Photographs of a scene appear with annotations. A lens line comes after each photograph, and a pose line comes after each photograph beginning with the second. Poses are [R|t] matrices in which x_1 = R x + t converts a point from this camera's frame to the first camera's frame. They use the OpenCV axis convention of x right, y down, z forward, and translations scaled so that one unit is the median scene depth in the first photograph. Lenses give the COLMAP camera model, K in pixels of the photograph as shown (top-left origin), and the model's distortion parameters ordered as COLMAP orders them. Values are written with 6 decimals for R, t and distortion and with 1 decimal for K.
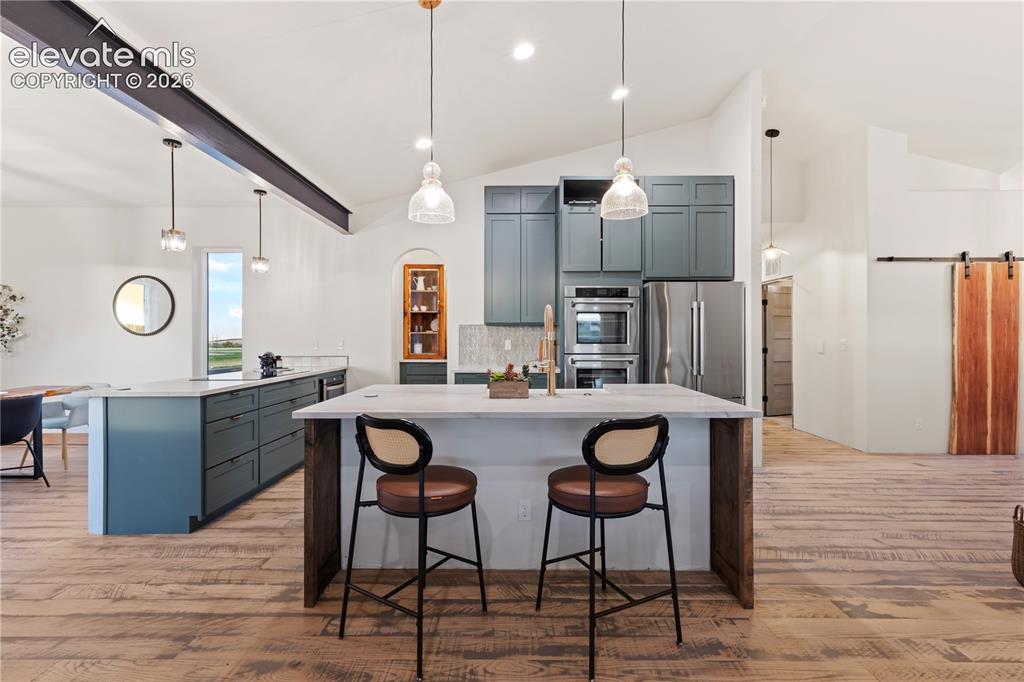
lens RADIAL K [[462.2, 0, 515.1], [0, 462.2, 336.6], [0, 0, 1]] dist [0.000995, 0.002036]
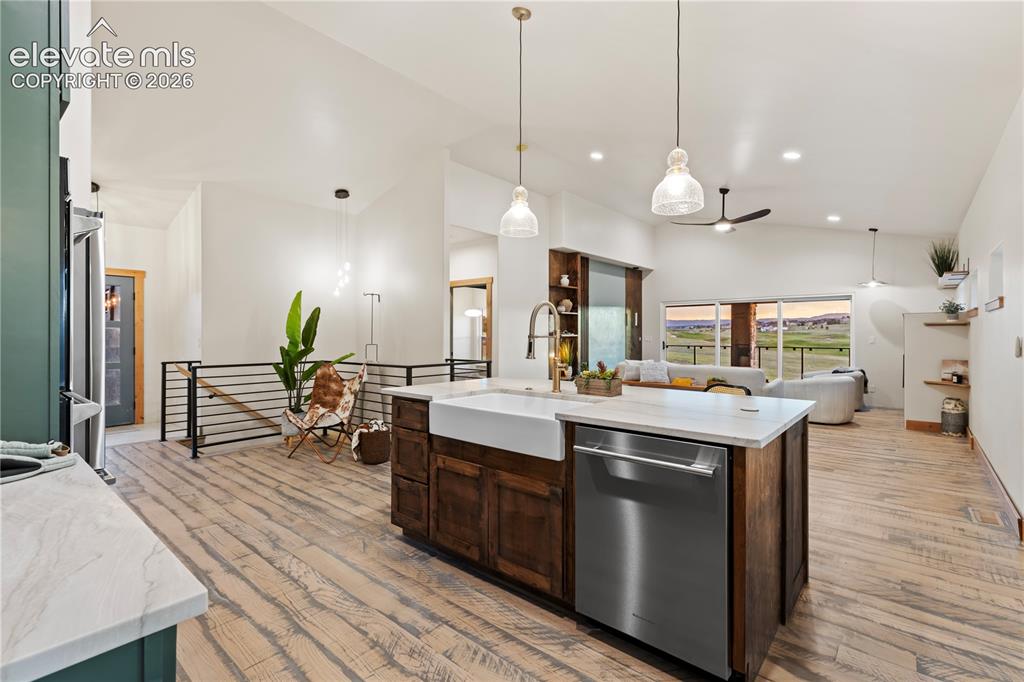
lens RADIAL K [[462.2, 0, 513.0], [0, 462.2, 336.5], [0, 0, 1]] dist [0.000995, 0.002036]
pose [[-0.765057, -0.001738, 0.643961, -0.286022], [0.000337, 0.999995, 0.003100, 0.000583], [-0.643963, 0.002589, -0.765052, 1.045321]]
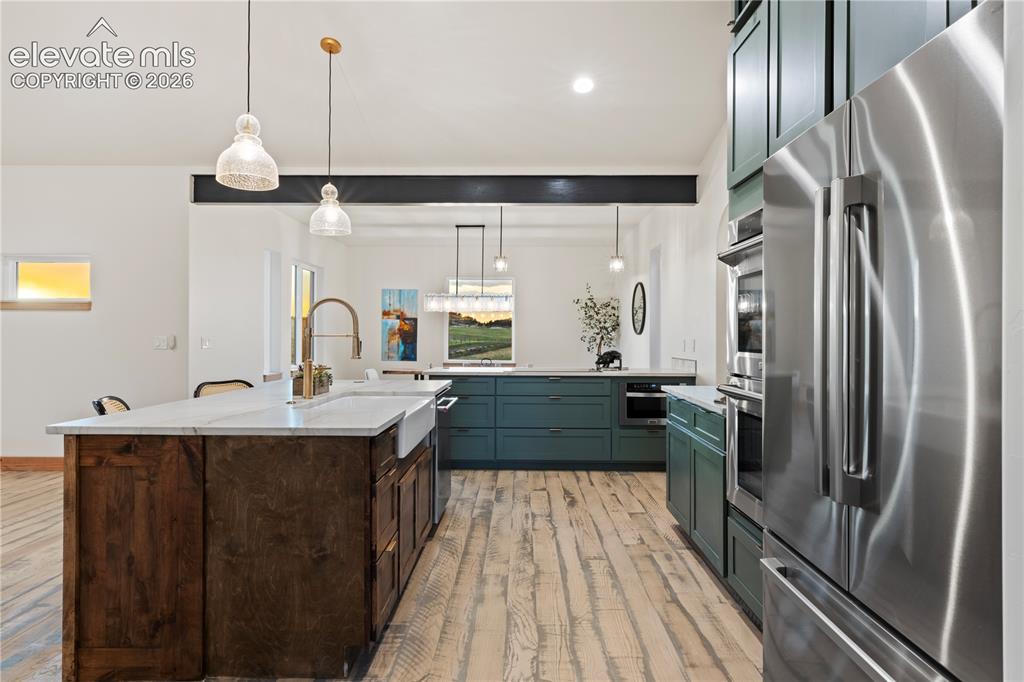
lens RADIAL K [[549.8, 0, 512.5], [0, 549.8, 333.5], [0, 0, 1]] dist [0.001883, 0.001309]
pose [[-0.011920, -0.004319, -0.999920, 0.645605], [-0.006171, 0.999972, -0.004246, 0.002515], [0.999910, 0.006120, -0.011947, 0.799448]]
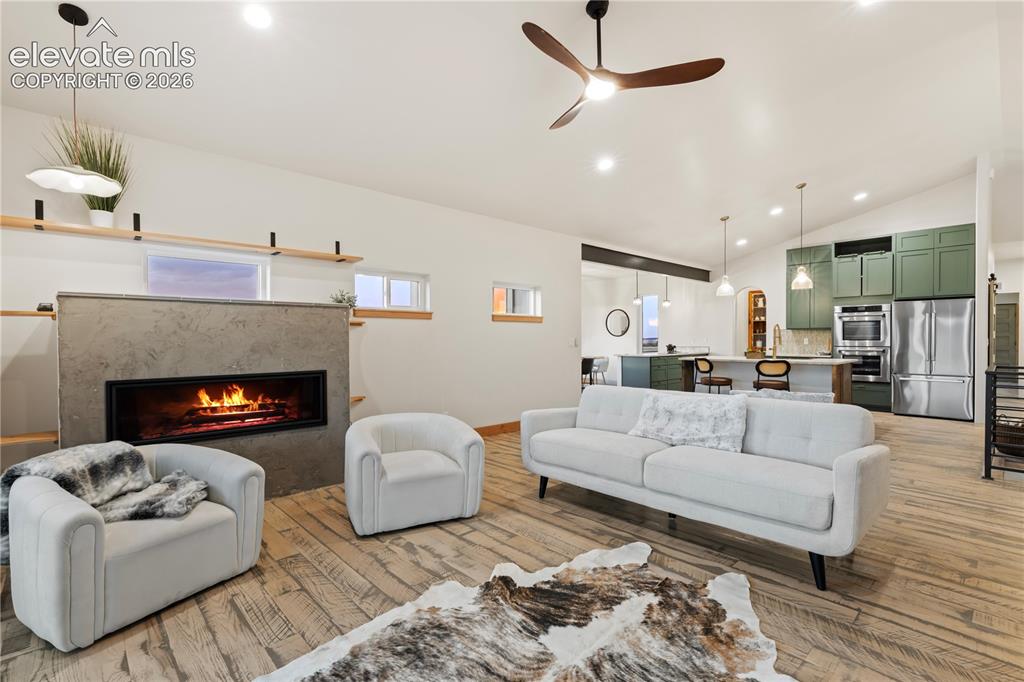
lens RADIAL K [[483.7, 0, 505.8], [0, 483.7, 343.0], [0, 0, 1]] dist [0.010215, -0.000476]
pose [[0.692542, 0.007040, -0.721344, 0.561166], [0.002009, 0.999930, 0.011688, 0.001619], [0.721375, -0.009544, 0.692479, -1.109026]]
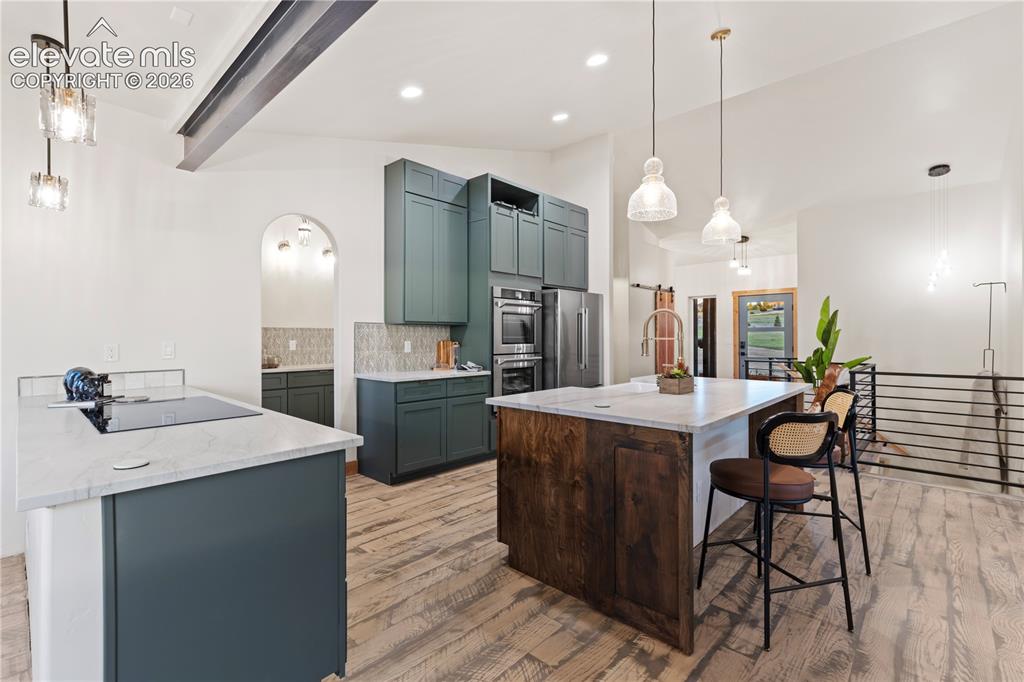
lens RADIAL K [[462.2, 0, 515.6], [0, 462.2, 337.9], [0, 0, 1]] dist [0.000995, 0.002036]
pose [[0.671929, -0.001162, 0.740615, -0.591637], [0.000531, 0.999999, 0.001087, 0.000148], [-0.740615, -0.000337, 0.671929, 0.304011]]
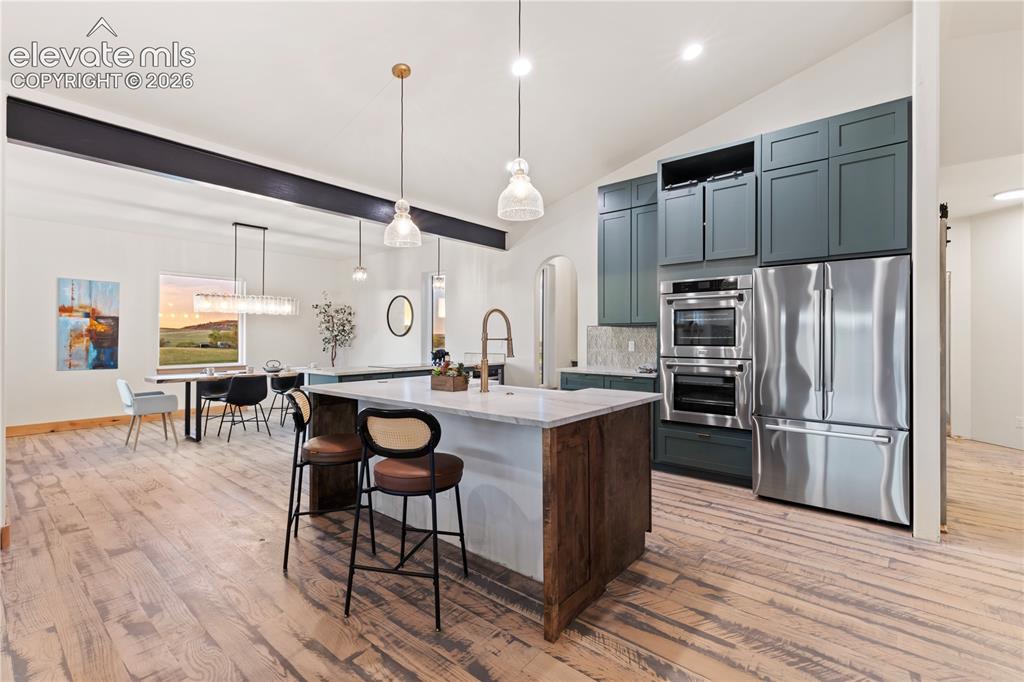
lens RADIAL K [[462.2, 0, 511.5], [0, 462.2, 337.6], [0, 0, 1]] dist [0.000995, 0.002036]
pose [[0.765987, 0.001555, -0.642854, 0.465486], [-0.002066, 0.999998, -0.000044, 0.000335], [0.642853, 0.001362, 0.765988, 0.121388]]
